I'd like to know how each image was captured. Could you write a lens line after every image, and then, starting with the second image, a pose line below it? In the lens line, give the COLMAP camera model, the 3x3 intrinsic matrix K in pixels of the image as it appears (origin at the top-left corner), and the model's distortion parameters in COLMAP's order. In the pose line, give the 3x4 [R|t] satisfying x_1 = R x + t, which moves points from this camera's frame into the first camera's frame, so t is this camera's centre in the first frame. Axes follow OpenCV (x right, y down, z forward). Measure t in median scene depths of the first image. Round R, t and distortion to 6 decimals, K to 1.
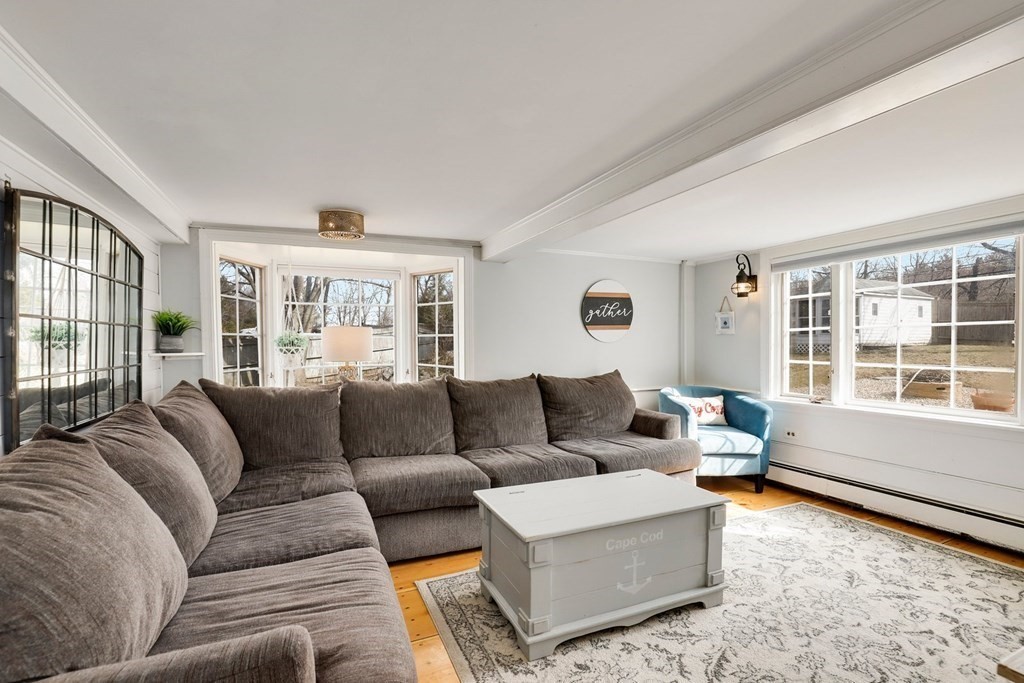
lens RADIAL K [[477.0, 0, 514.3], [0, 477.0, 343.2], [0, 0, 1]] dist [-0.026869, 0.000877]
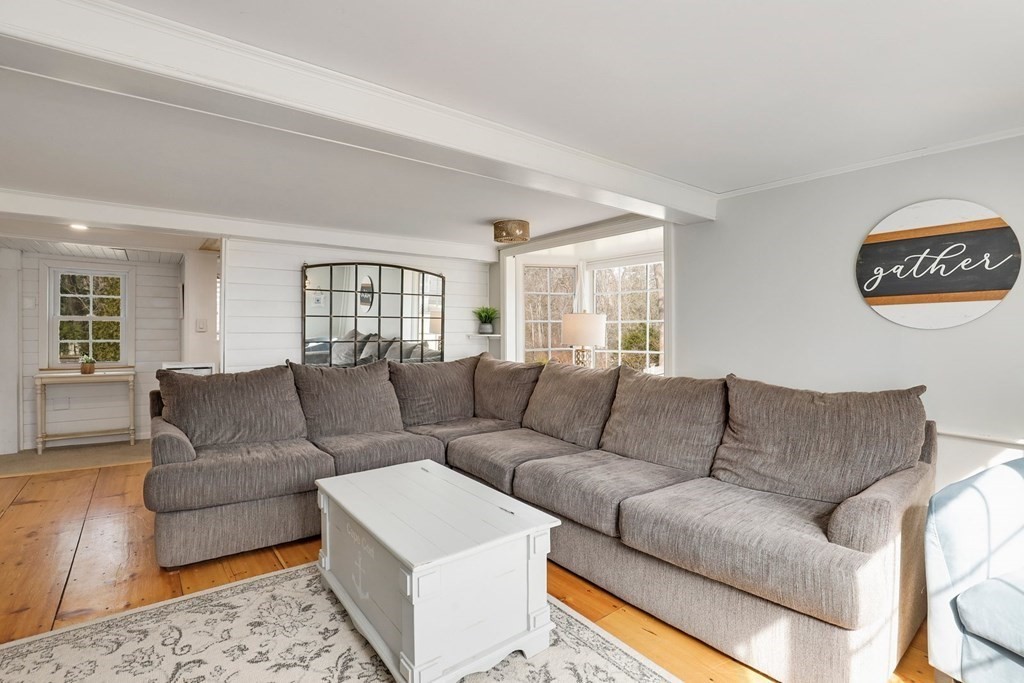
lens RADIAL K [[477.0, 0, 514.7], [0, 477.0, 332.7], [0, 0, 1]] dist [-0.026869, 0.000877]
pose [[0.247963, 0.006992, -0.968744, 0.555290], [-0.009911, 0.999940, 0.004681, 0.003068], [0.968719, 0.008440, 0.248018, 0.484712]]
